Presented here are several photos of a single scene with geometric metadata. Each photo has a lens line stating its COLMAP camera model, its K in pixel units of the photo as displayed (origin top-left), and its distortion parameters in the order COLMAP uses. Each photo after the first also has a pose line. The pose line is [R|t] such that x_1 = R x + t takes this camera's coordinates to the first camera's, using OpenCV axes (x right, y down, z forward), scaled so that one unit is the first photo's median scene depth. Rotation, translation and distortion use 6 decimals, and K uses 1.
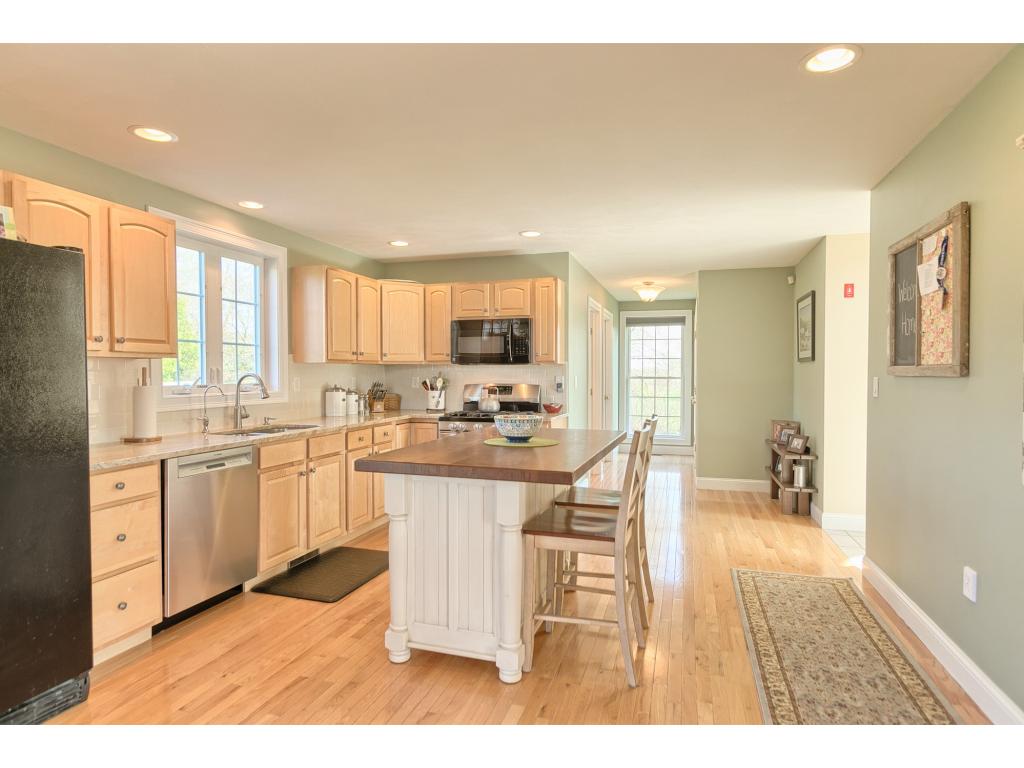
lens RADIAL K [[580.3, 0, 506.0], [0, 580.3, 382.9], [0, 0, 1]] dist [-0.000277, 0.001062]
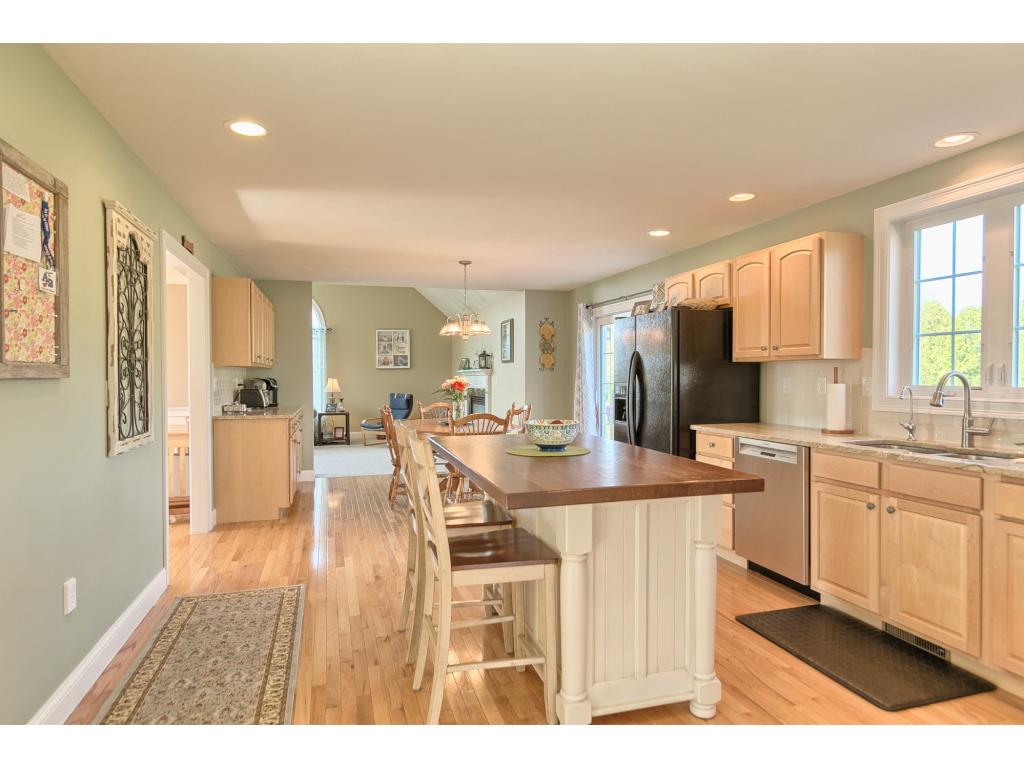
lens RADIAL K [[596.5, 0, 512.0], [0, 596.5, 384.0], [0, 0, 1]] dist [0.004887, 0.001740]
pose [[-0.824062, 0.011599, -0.566381, 0.396567], [-0.006058, 0.999553, 0.029283, -0.017682], [0.566467, 0.027562, -0.823623, 1.161667]]
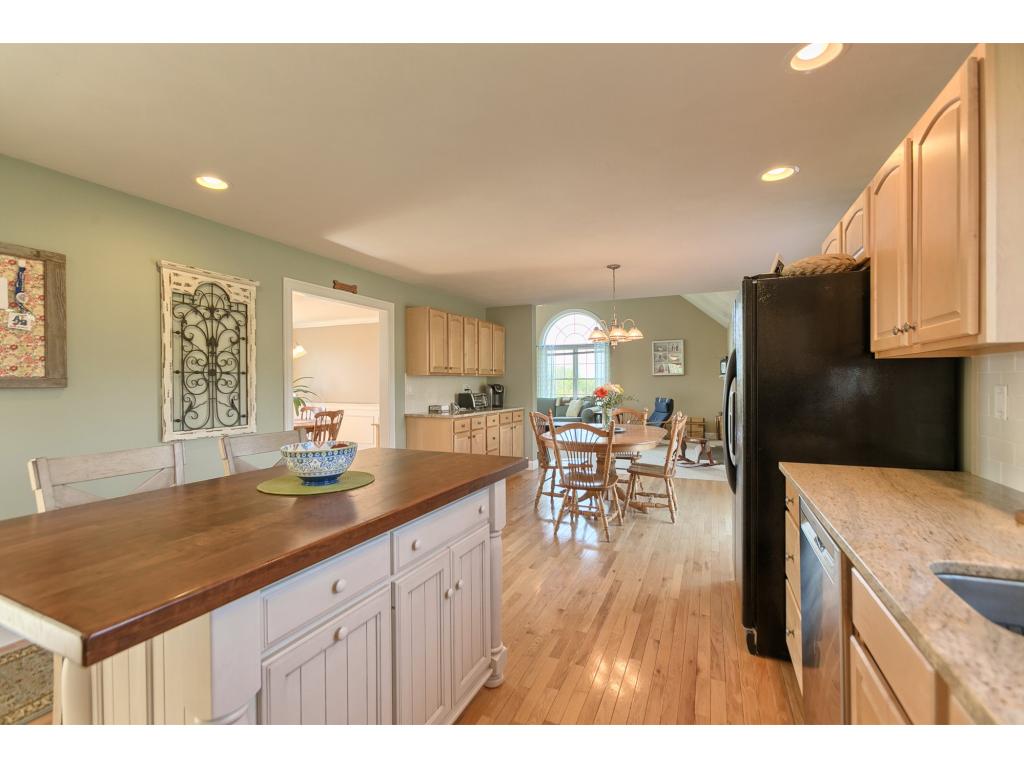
lens RADIAL K [[459.4, 0, 506.3], [0, 459.4, 384.1], [0, 0, 1]] dist [-0.015002, 0.013443]
pose [[-0.992816, 0.007218, 0.119437, -0.177818], [0.009743, 0.999741, 0.020567, -0.015715], [-0.119257, 0.021583, -0.992629, 1.022566]]
